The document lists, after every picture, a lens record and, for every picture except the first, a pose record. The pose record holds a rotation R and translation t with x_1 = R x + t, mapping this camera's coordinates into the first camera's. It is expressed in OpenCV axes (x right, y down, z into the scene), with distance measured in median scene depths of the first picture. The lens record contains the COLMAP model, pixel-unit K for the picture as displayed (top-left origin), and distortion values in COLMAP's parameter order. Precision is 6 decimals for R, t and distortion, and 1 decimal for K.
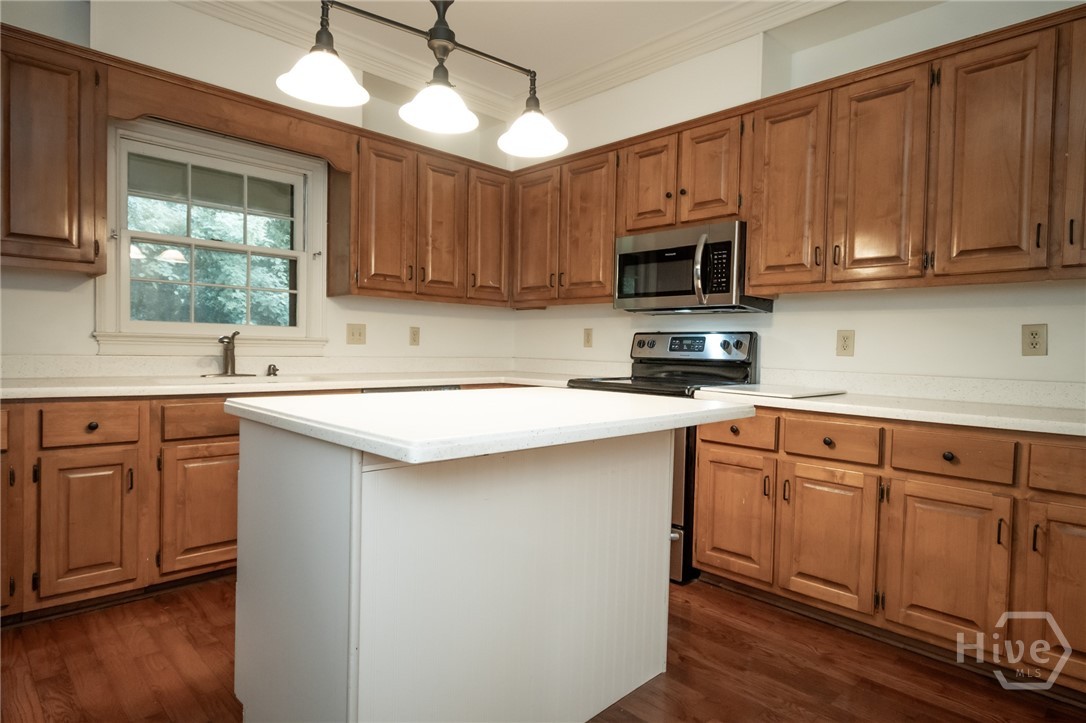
lens RADIAL K [[598.1, 0, 542.4], [0, 598.1, 362.5], [0, 0, 1]] dist [-0.004679, -0.000357]
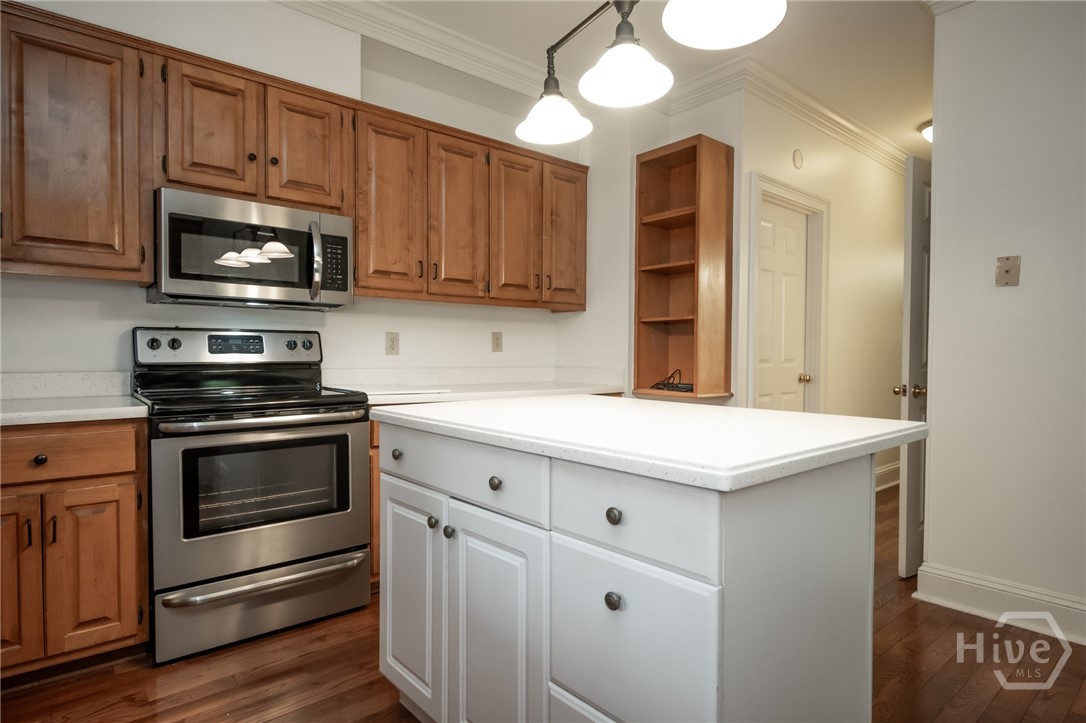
lens RADIAL K [[598.1, 0, 542.4], [0, 598.1, 362.4], [0, 0, 1]] dist [-0.004679, -0.000357]
pose [[0.067307, -0.032709, 0.997196, -0.609941], [0.022356, 0.999261, 0.031268, -0.026026], [-0.997482, 0.020189, 0.067989, 0.616191]]
